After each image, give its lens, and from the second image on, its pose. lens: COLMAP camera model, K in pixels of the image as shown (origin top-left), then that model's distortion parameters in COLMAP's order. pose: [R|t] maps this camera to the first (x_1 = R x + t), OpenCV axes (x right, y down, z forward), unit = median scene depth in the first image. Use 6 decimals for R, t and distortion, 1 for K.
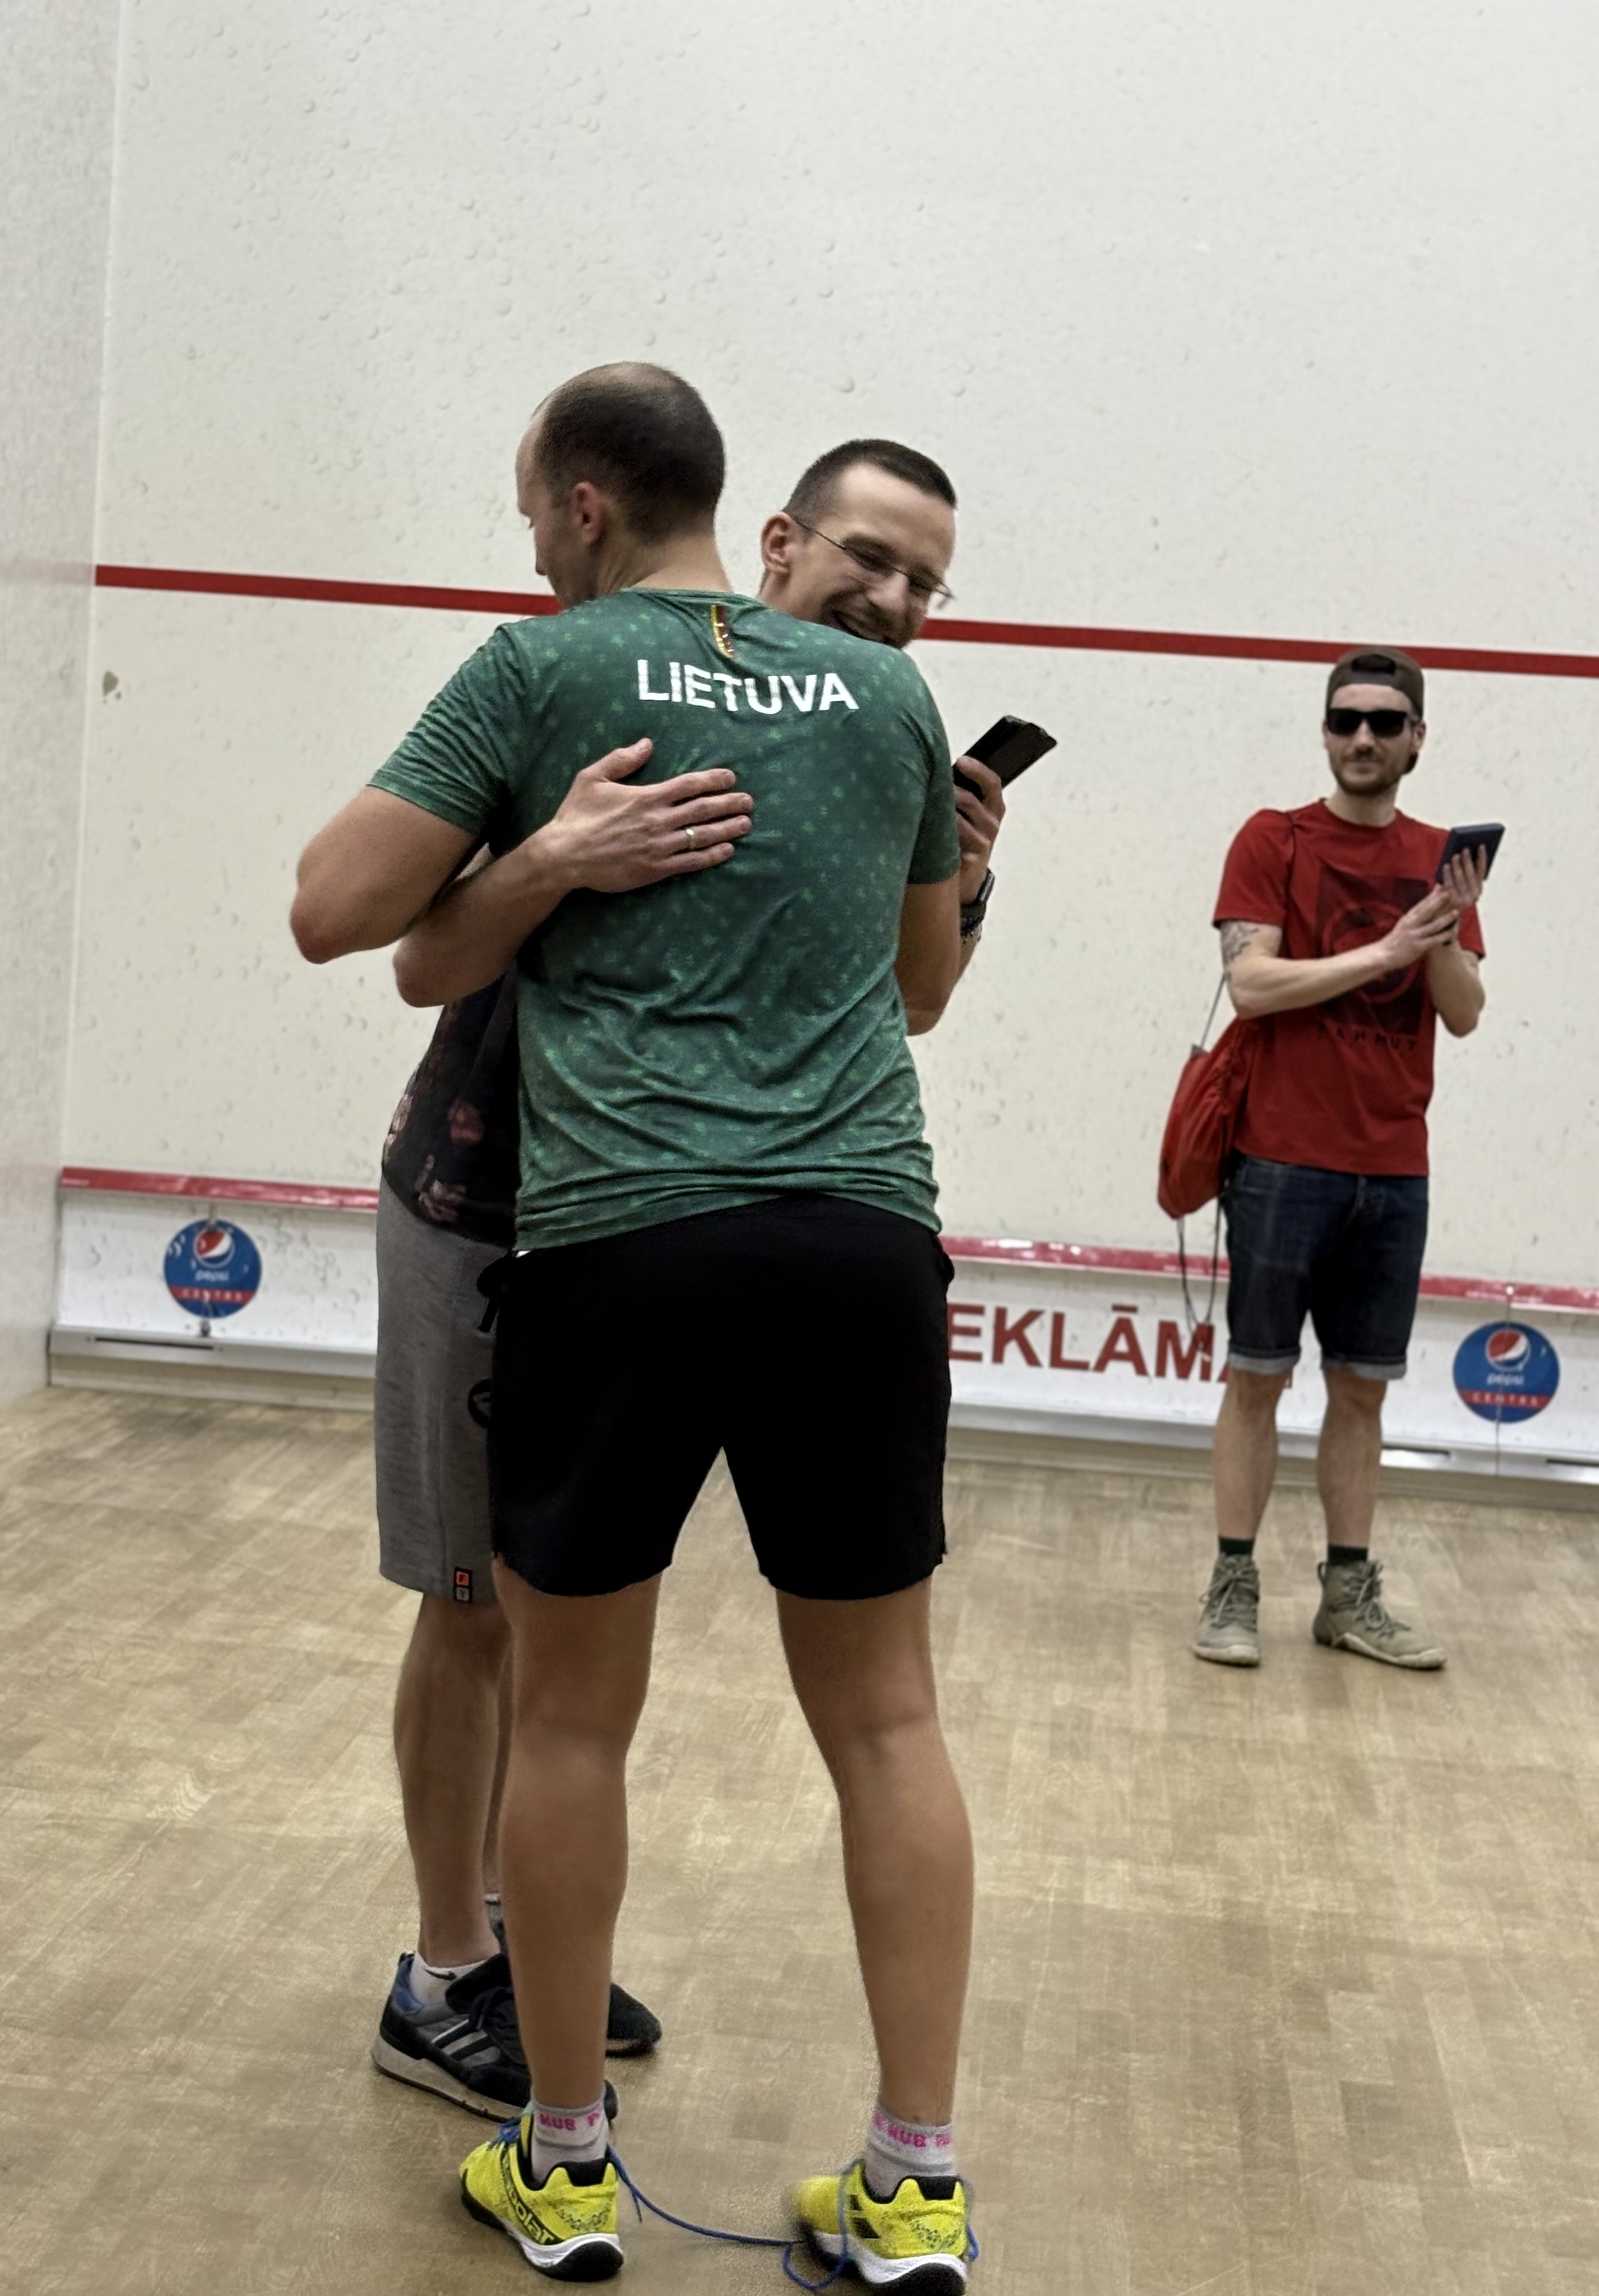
lens RADIAL K [[3889.0, 0, 695.1], [0, 3889.0, 1097.9], [0, 0, 1]] dist [0.245680, -1.022988]
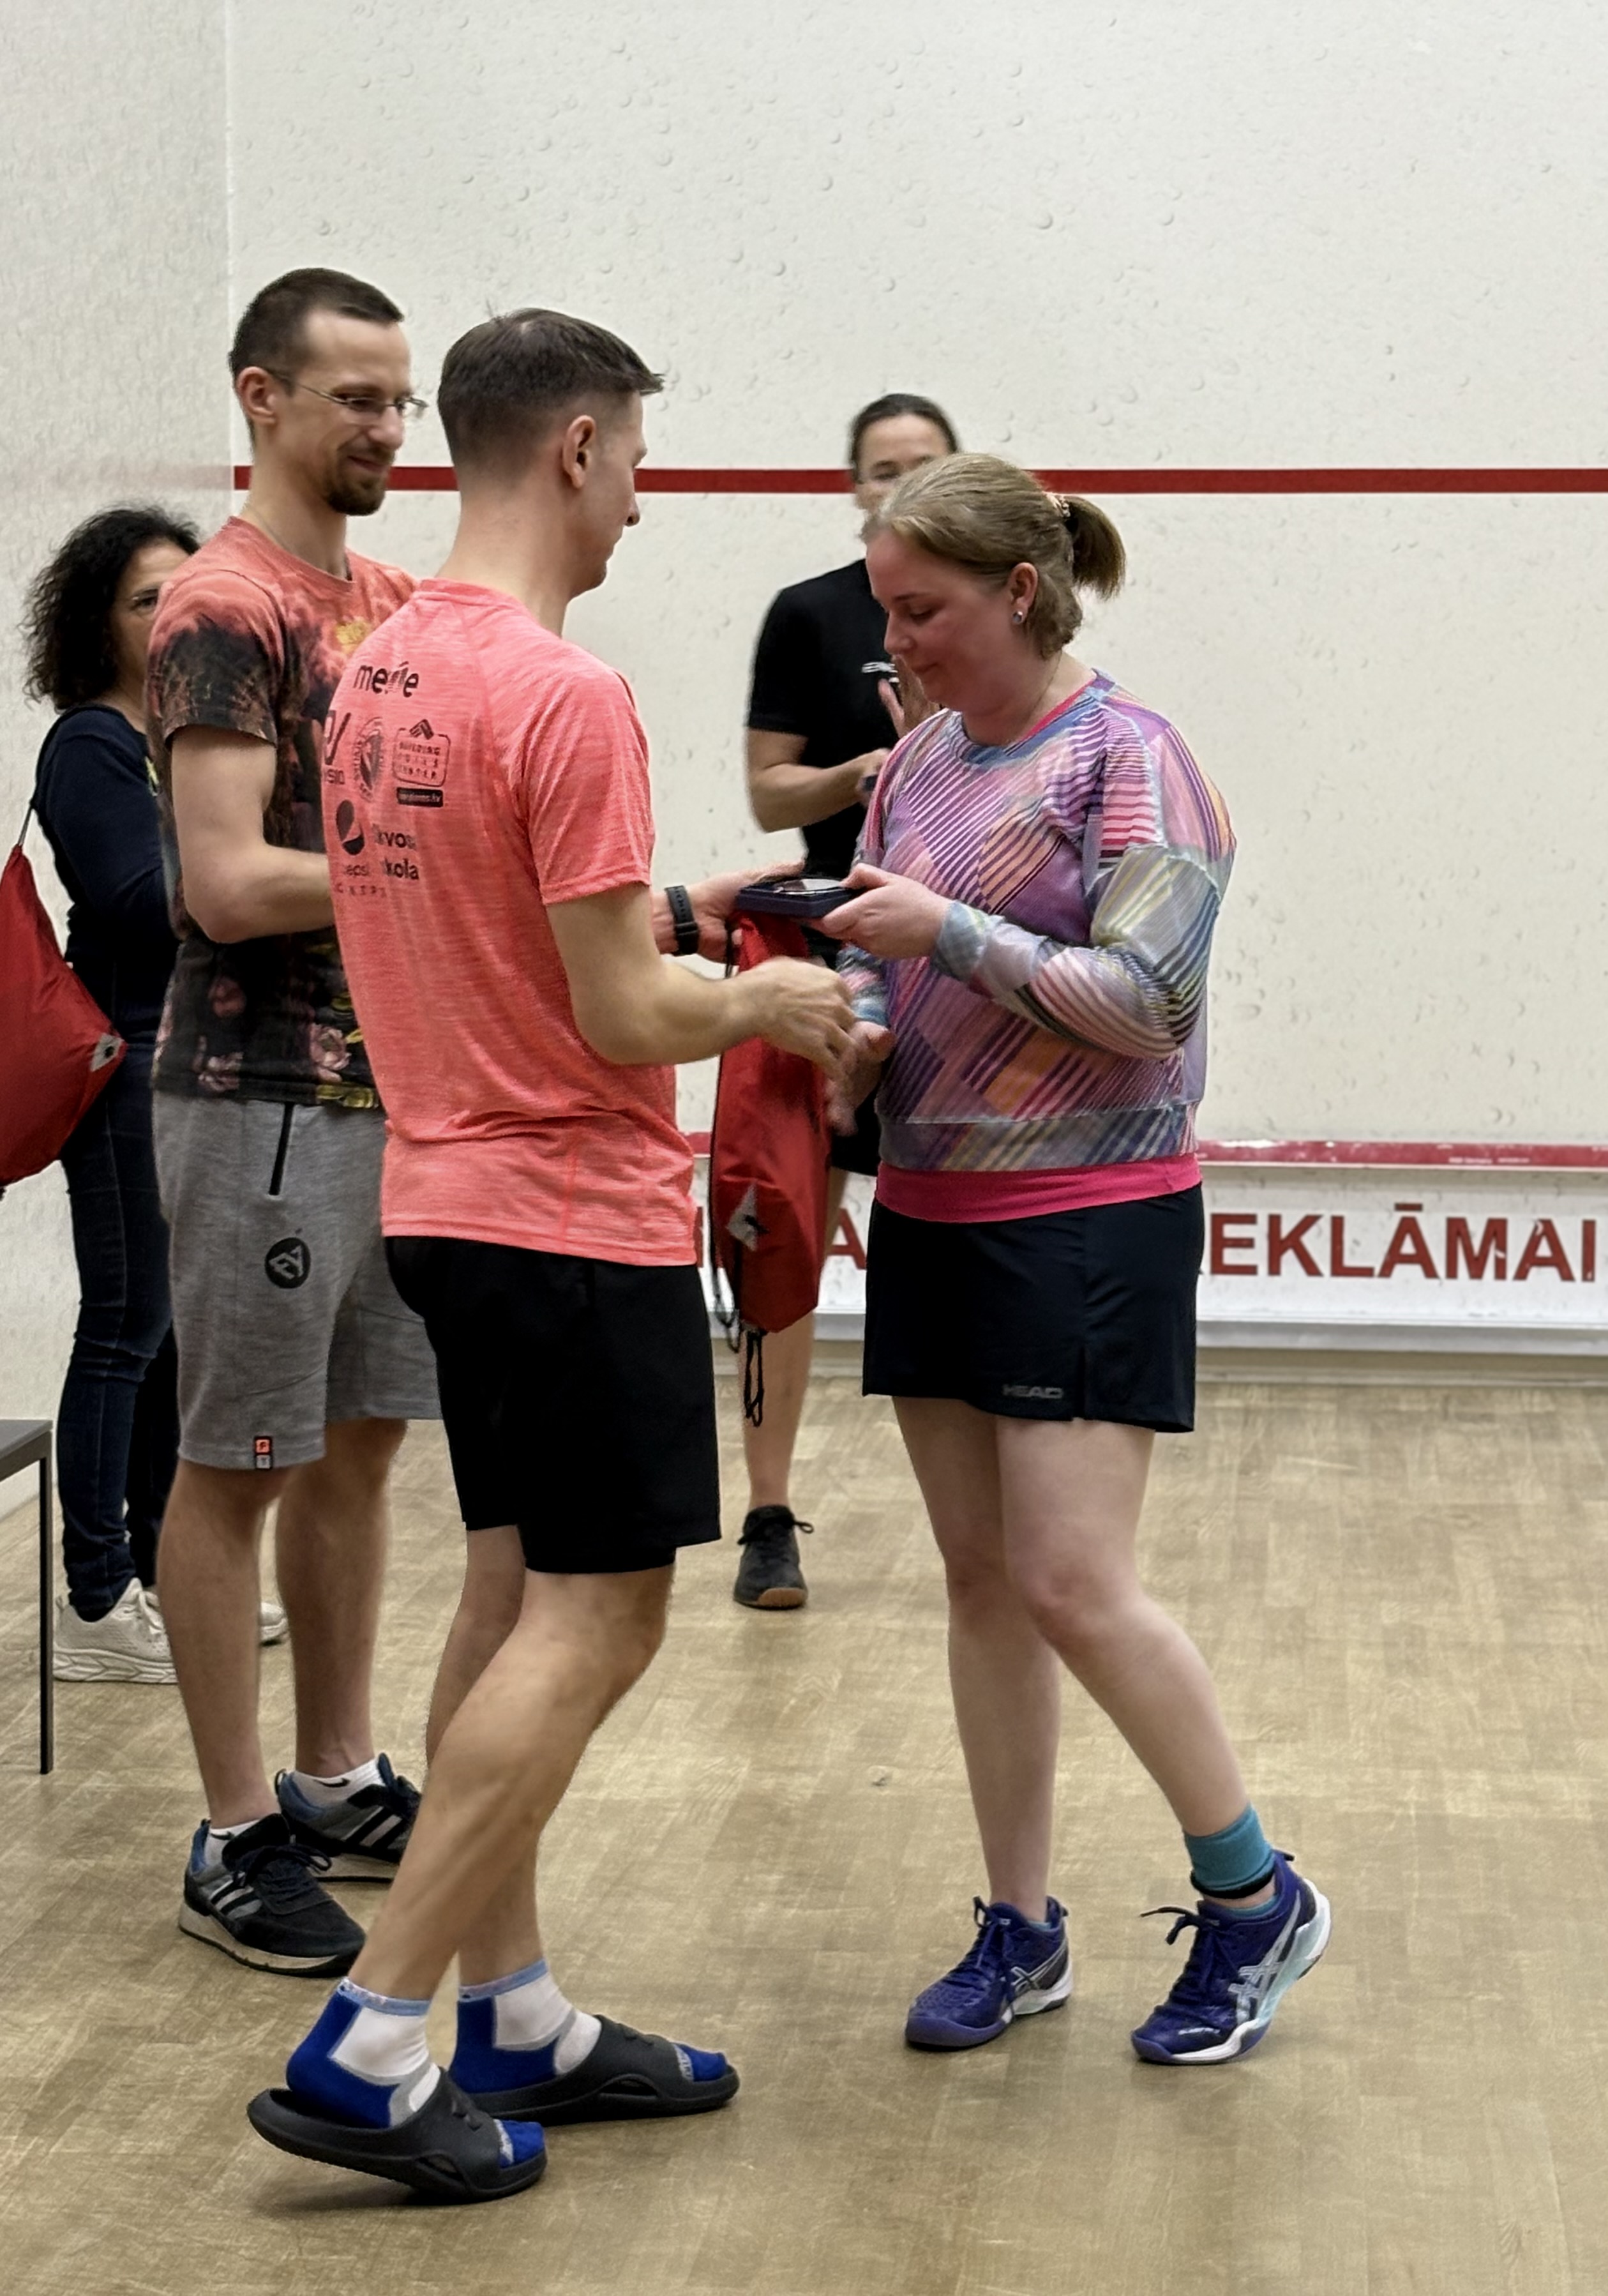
lens RADIAL K [[4497.0, 0, 928.0], [0, 4497.0, 1055.1], [0, 0, 1]] dist [0.259382, -1.149556]
pose [[0.997747, -0.063660, 0.021155, -0.024794], [0.063484, 0.997943, 0.008874, 0.001767], [-0.021676, -0.007511, 0.999737, -0.064417]]
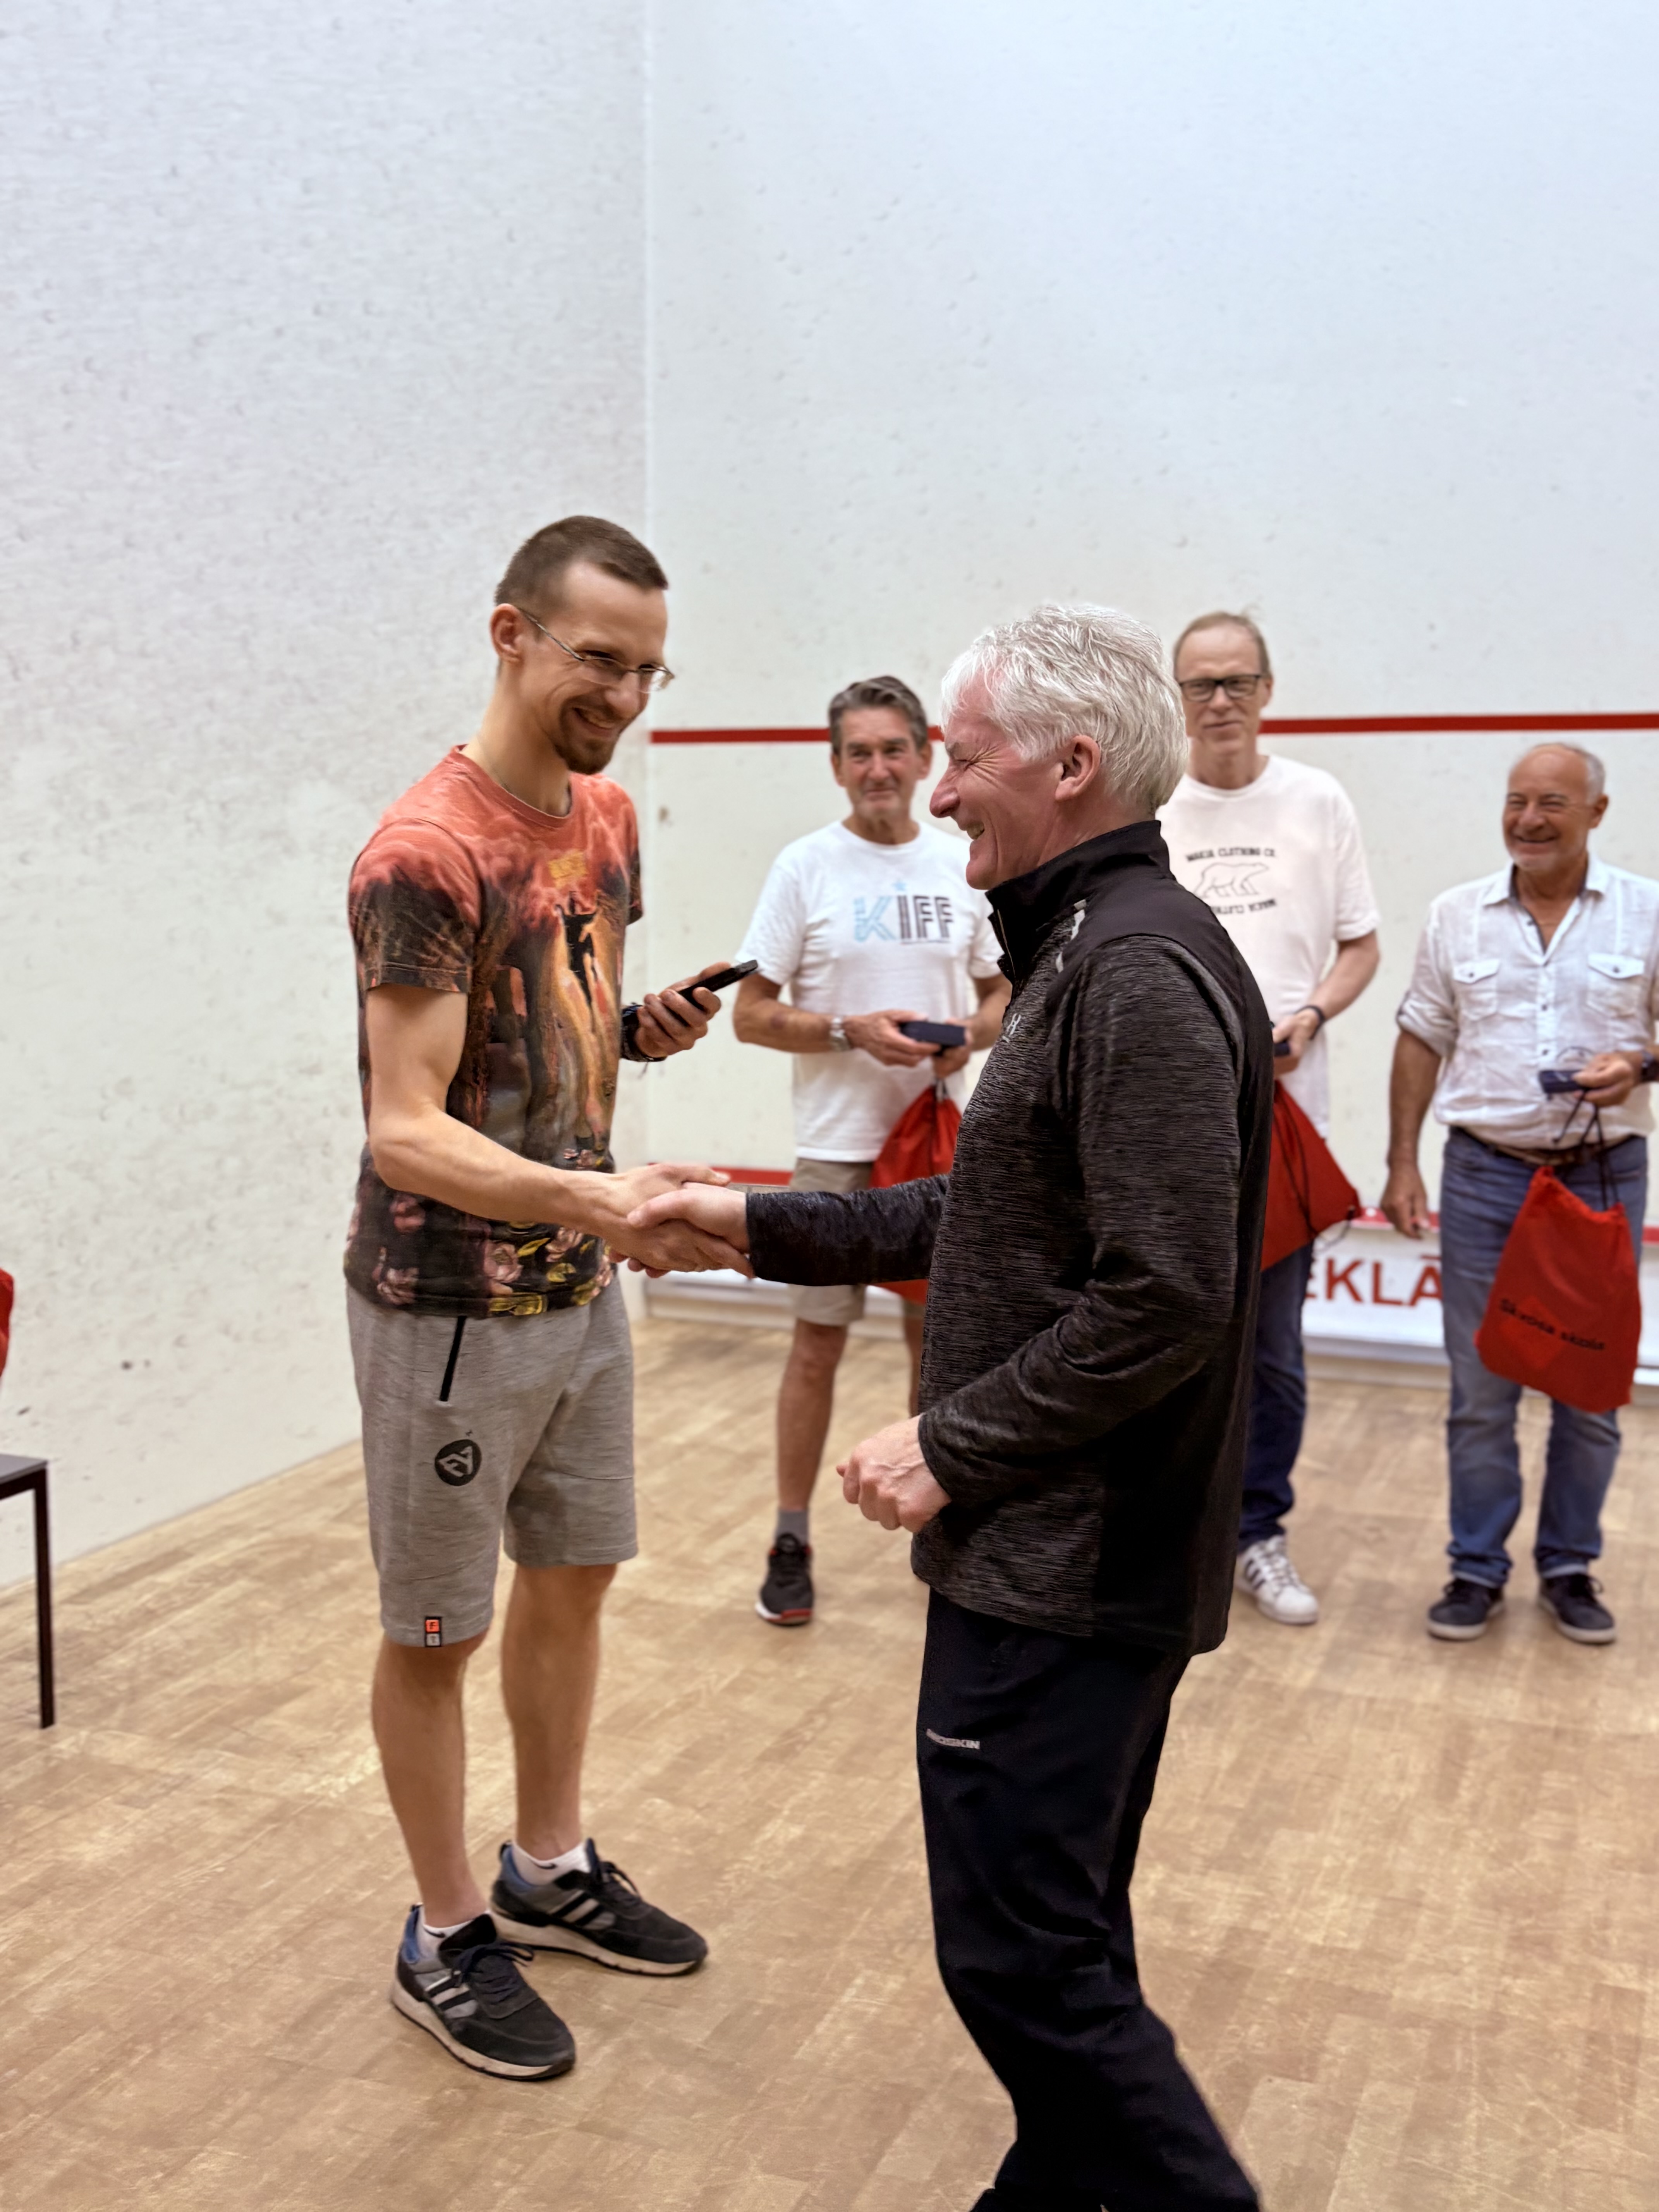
lens RADIAL K [[2280.8, 0, 829.5], [0, 2280.8, 1106.0], [0, 0, 1]] dist [0.130994, -0.395348]
pose [[0.963777, -0.029224, -0.265103, 0.129570], [0.036485, 0.999081, 0.022506, -0.019877], [0.264202, -0.031363, 0.963957, 0.252926]]
